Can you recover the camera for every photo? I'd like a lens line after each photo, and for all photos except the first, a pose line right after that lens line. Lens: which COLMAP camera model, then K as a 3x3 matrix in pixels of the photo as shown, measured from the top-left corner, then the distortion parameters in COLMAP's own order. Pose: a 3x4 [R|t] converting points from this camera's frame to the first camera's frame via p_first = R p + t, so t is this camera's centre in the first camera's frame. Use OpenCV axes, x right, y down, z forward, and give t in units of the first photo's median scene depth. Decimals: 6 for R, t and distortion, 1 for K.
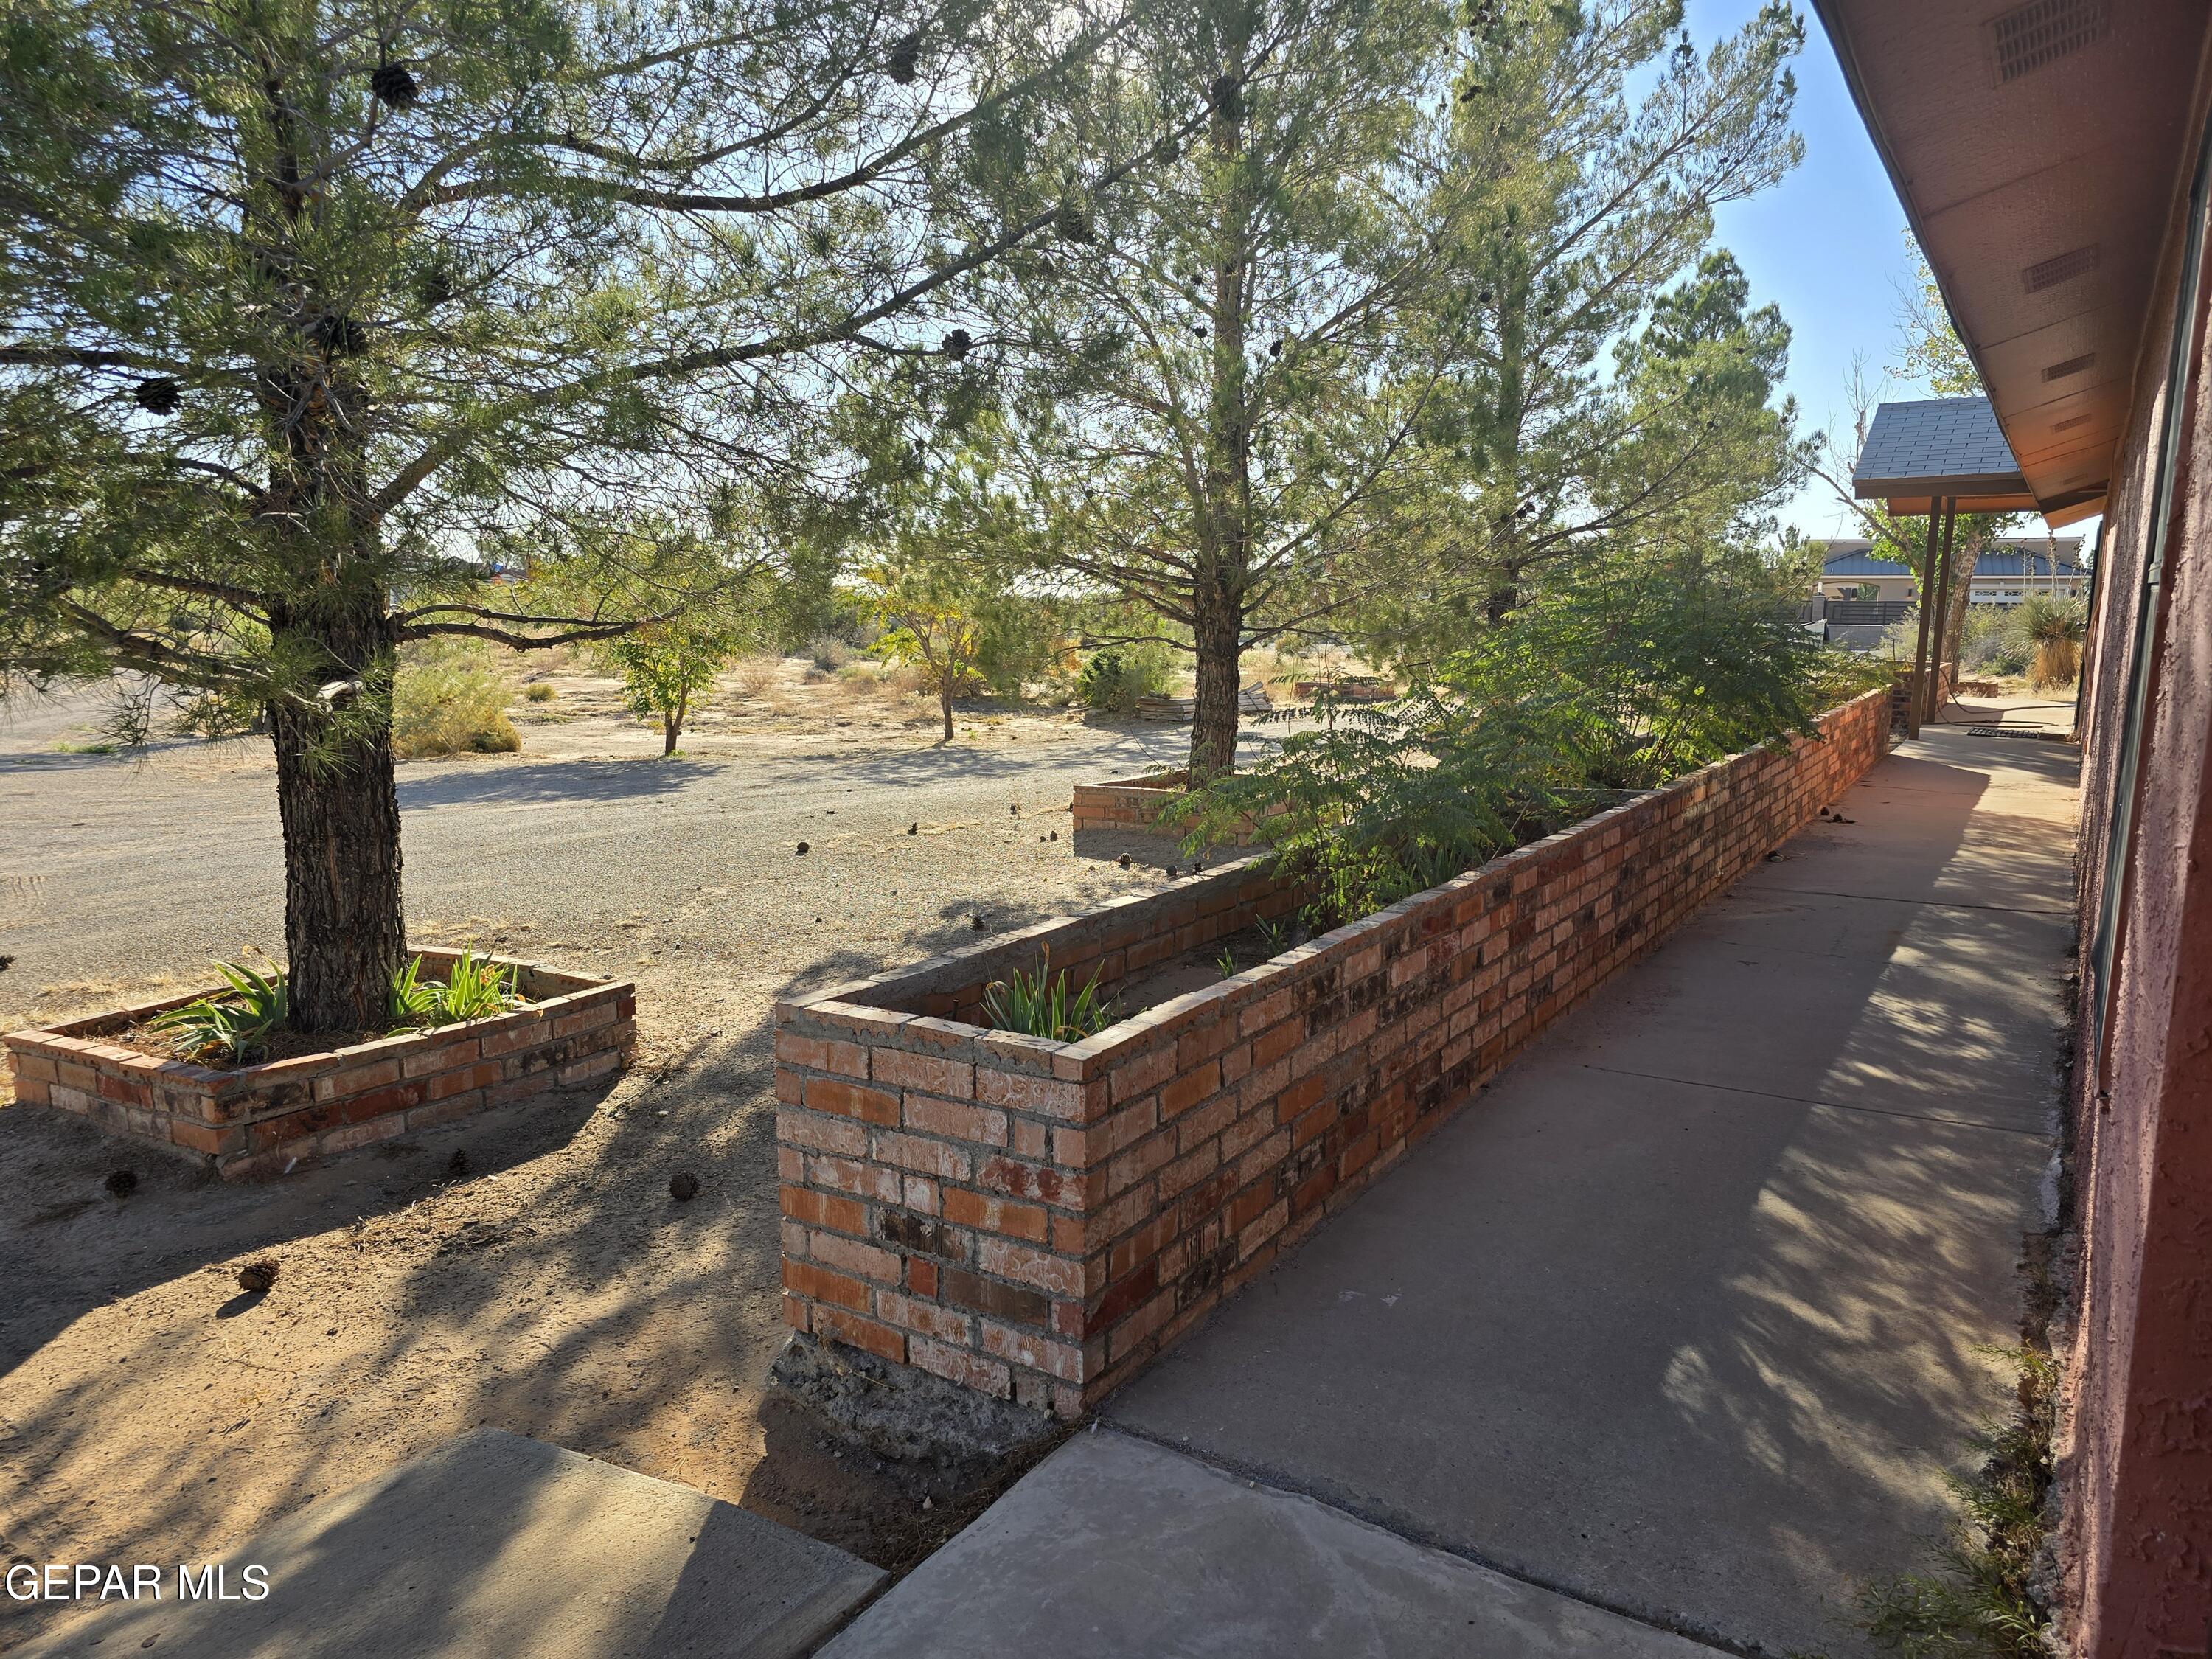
lens RADIAL K [[1531.4, 0, 1106.0], [0, 1531.4, 829.5], [0, 0, 1]] dist [0.065928, -0.077168]
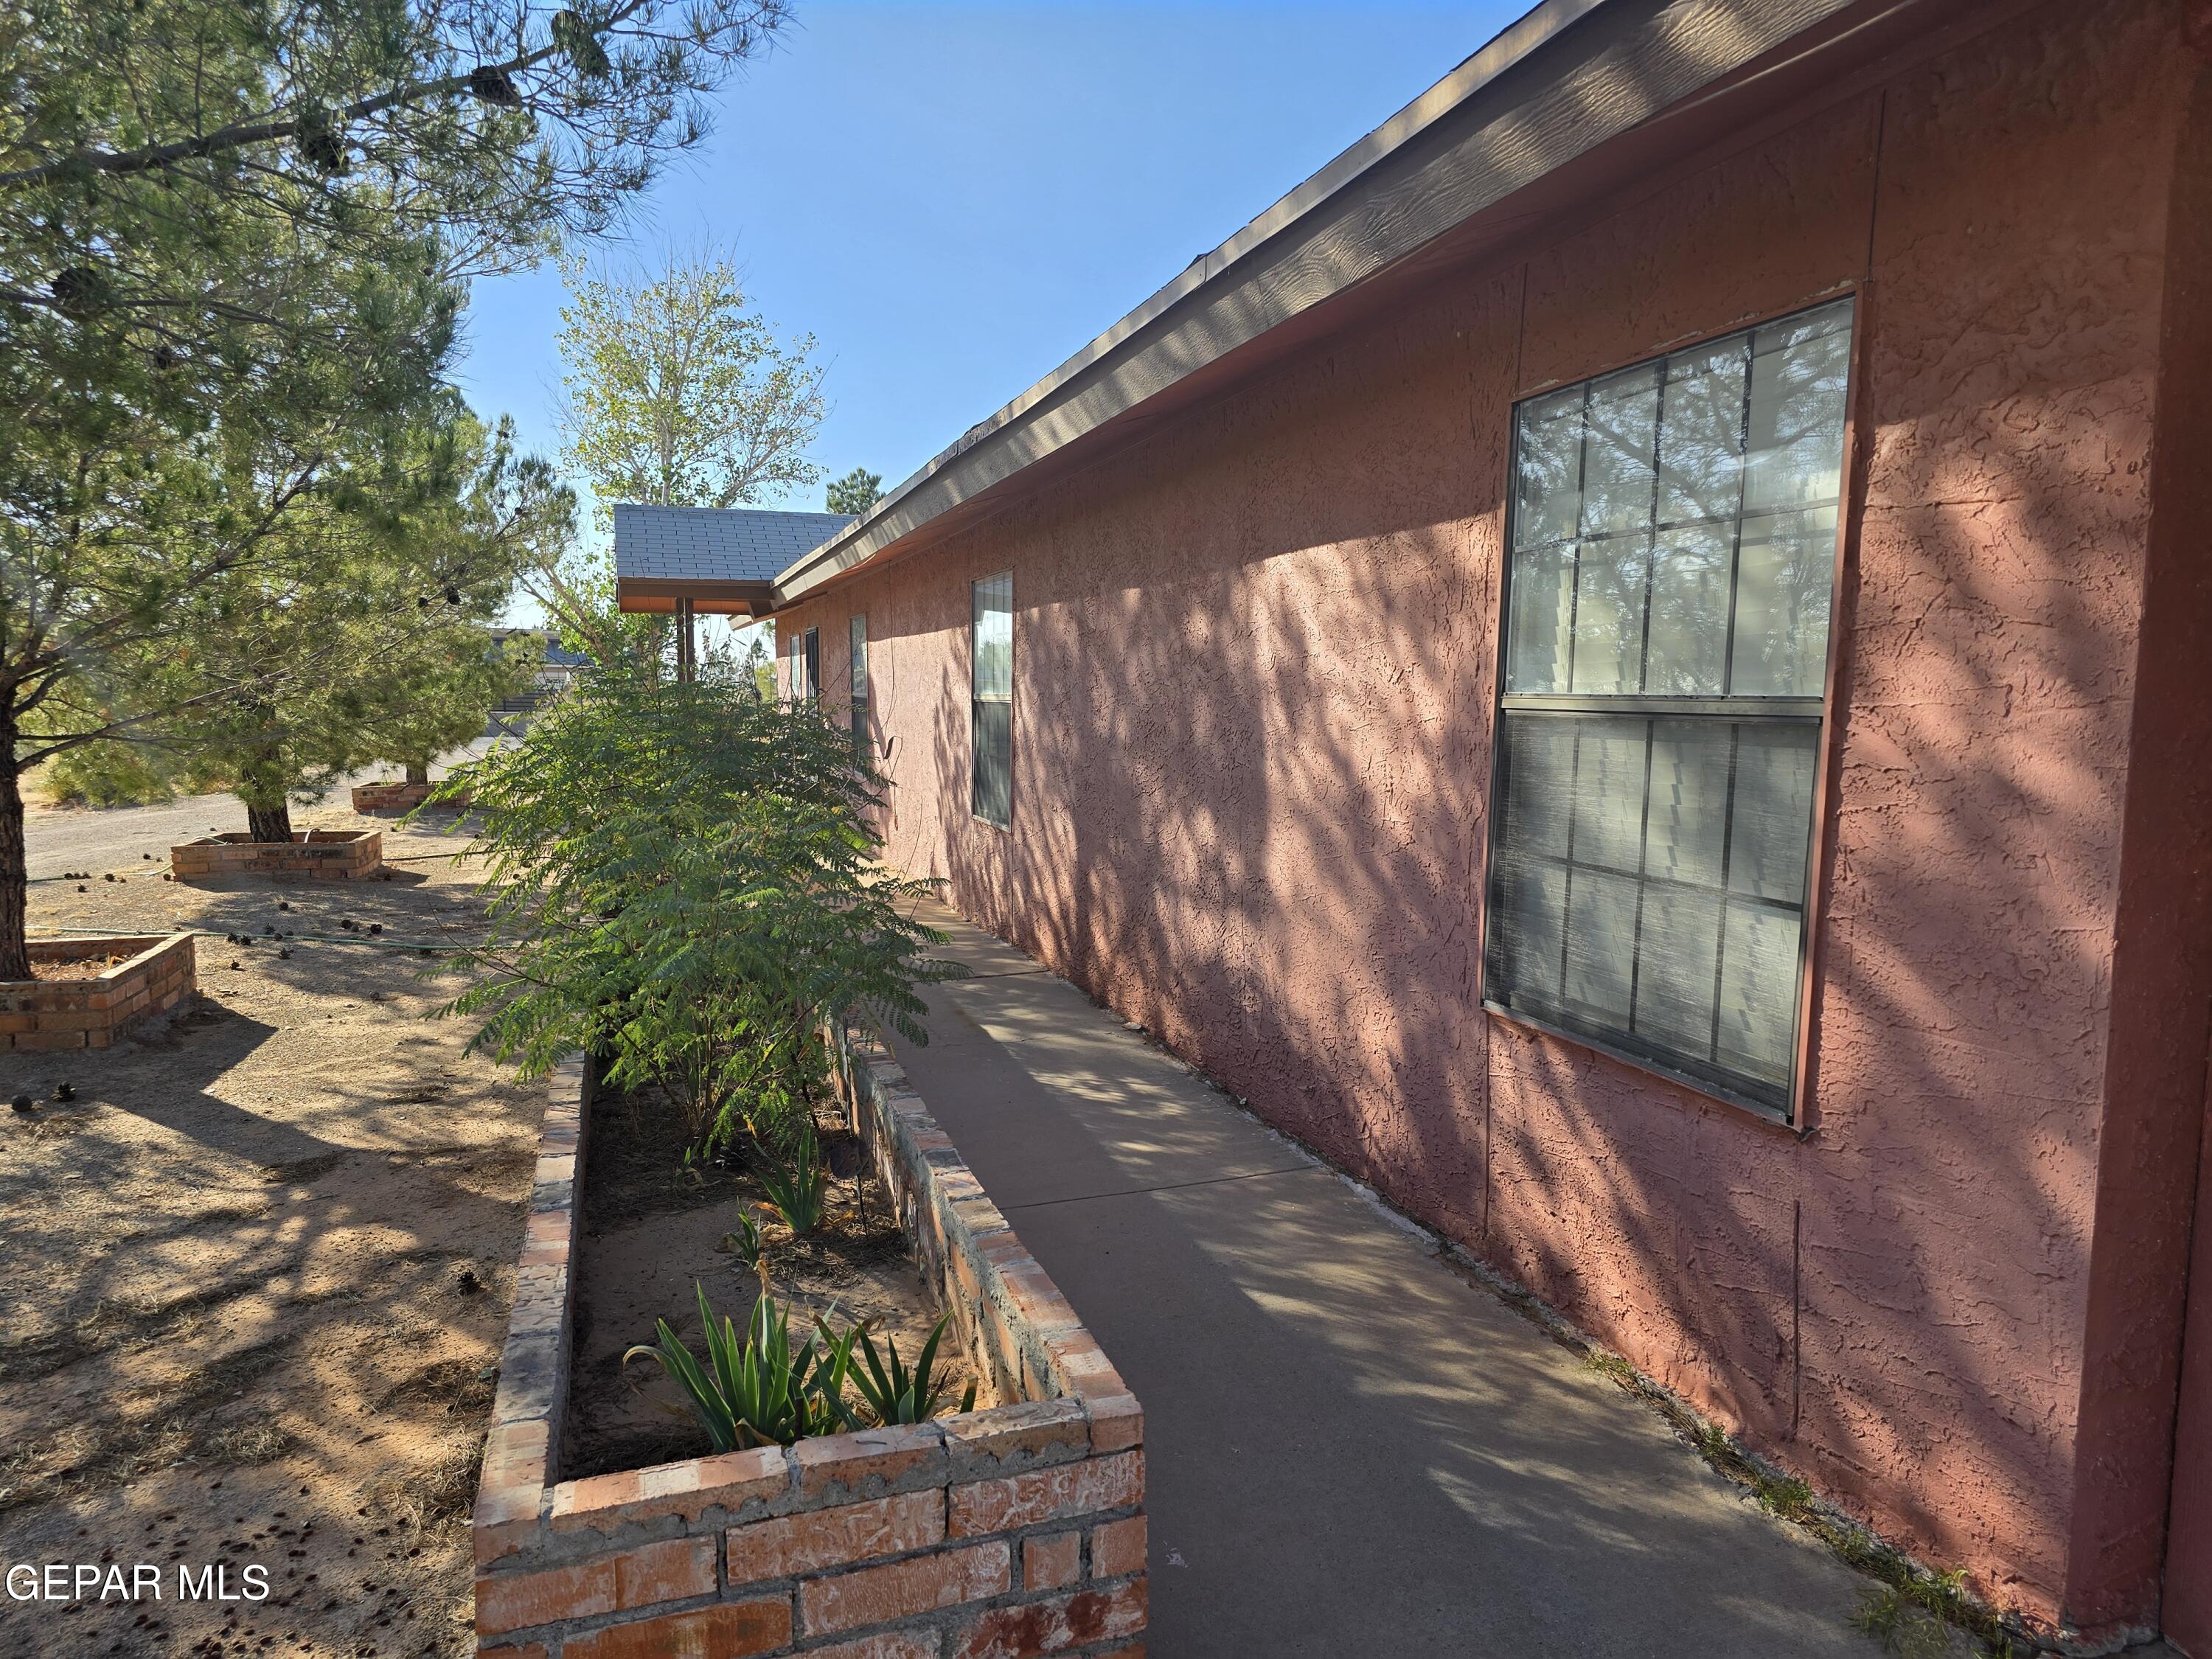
lens RADIAL K [[1531.4, 0, 1106.0], [0, 1531.4, 829.5], [0, 0, 1]] dist [0.065928, -0.077168]
pose [[0.604552, -0.073793, 0.793140, -0.426222], [0.114408, 0.993420, 0.005222, -0.087218], [-0.788307, 0.087585, 0.609017, 0.437389]]
